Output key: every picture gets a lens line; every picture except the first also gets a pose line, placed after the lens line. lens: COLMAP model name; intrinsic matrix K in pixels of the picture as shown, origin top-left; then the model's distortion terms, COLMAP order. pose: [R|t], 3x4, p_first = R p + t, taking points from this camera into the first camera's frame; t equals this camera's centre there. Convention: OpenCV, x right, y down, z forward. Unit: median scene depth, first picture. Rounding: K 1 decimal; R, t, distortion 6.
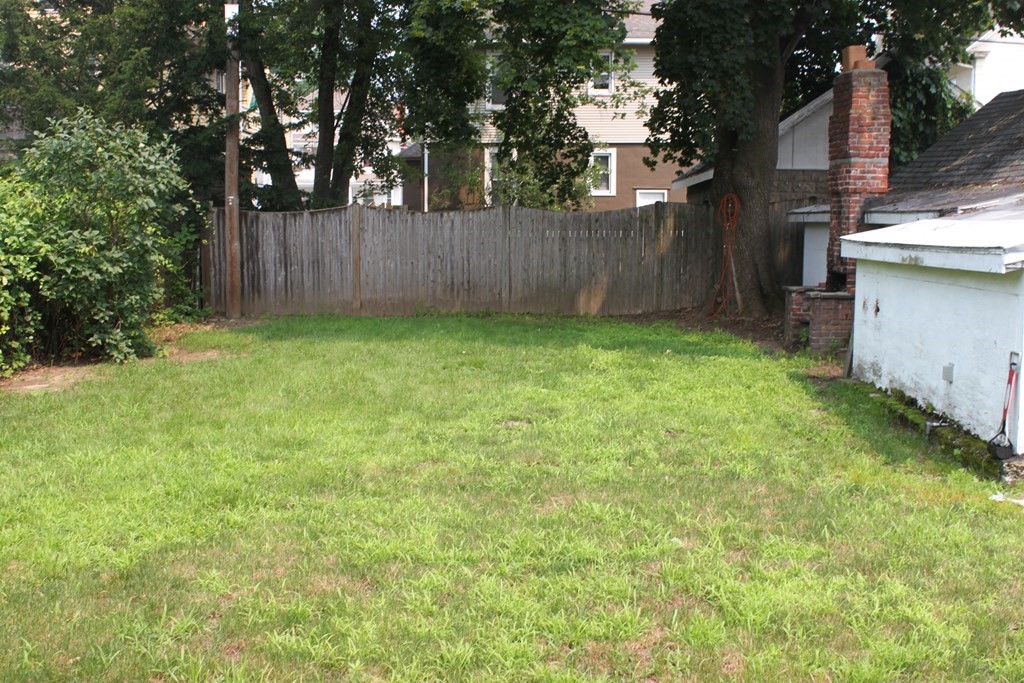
lens RADIAL K [[1101.1, 0, 512.0], [0, 1101.1, 341.5], [0, 0, 1]] dist [-0.132367, 0.171249]
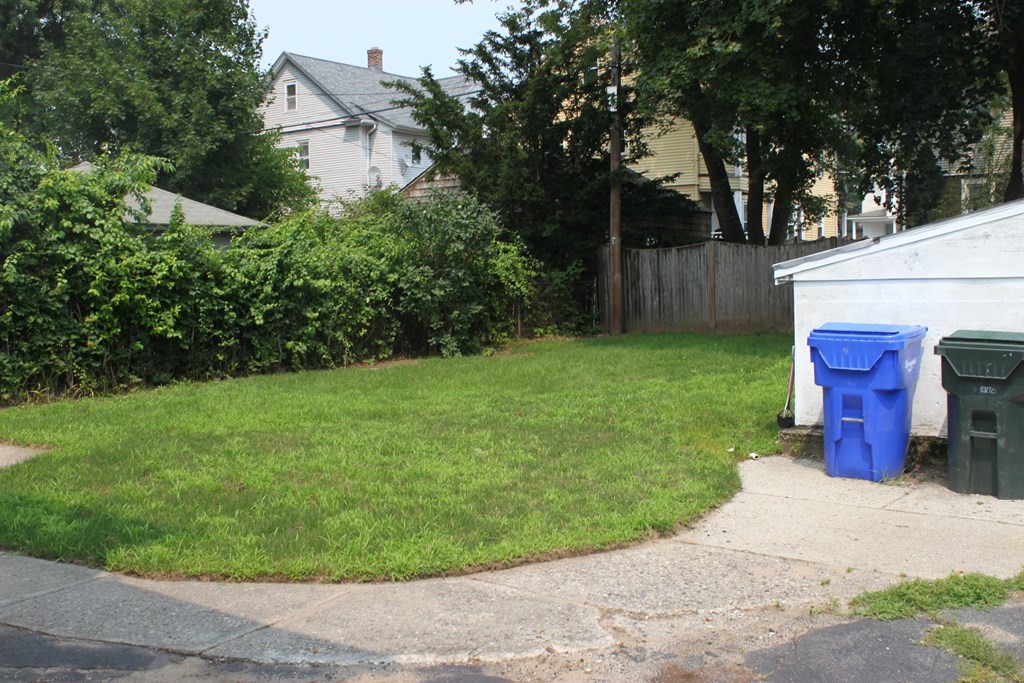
lens RADIAL K [[1101.1, 0, 512.0], [0, 1101.1, 341.5], [0, 0, 1]] dist [-0.132367, 0.171249]
pose [[0.824098, 0.017736, -0.566169, 0.548273], [-0.035559, 0.999158, -0.020459, 0.025727], [0.565330, 0.036993, 0.824035, -0.161683]]
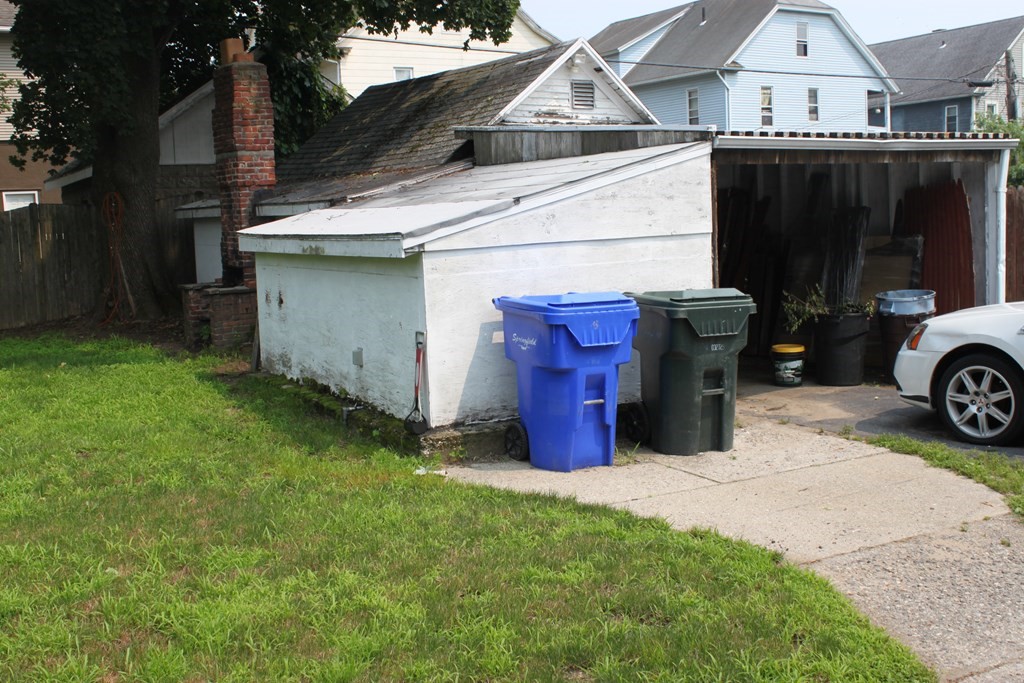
lens RADIAL K [[1101.1, 0, 512.0], [0, 1101.1, 341.5], [0, 0, 1]] dist [-0.132367, 0.171249]
pose [[0.849823, -0.097392, 0.517992, -0.008117], [0.094762, 0.994998, 0.031610, -0.003586], [-0.518480, 0.022223, 0.854801, 0.021505]]
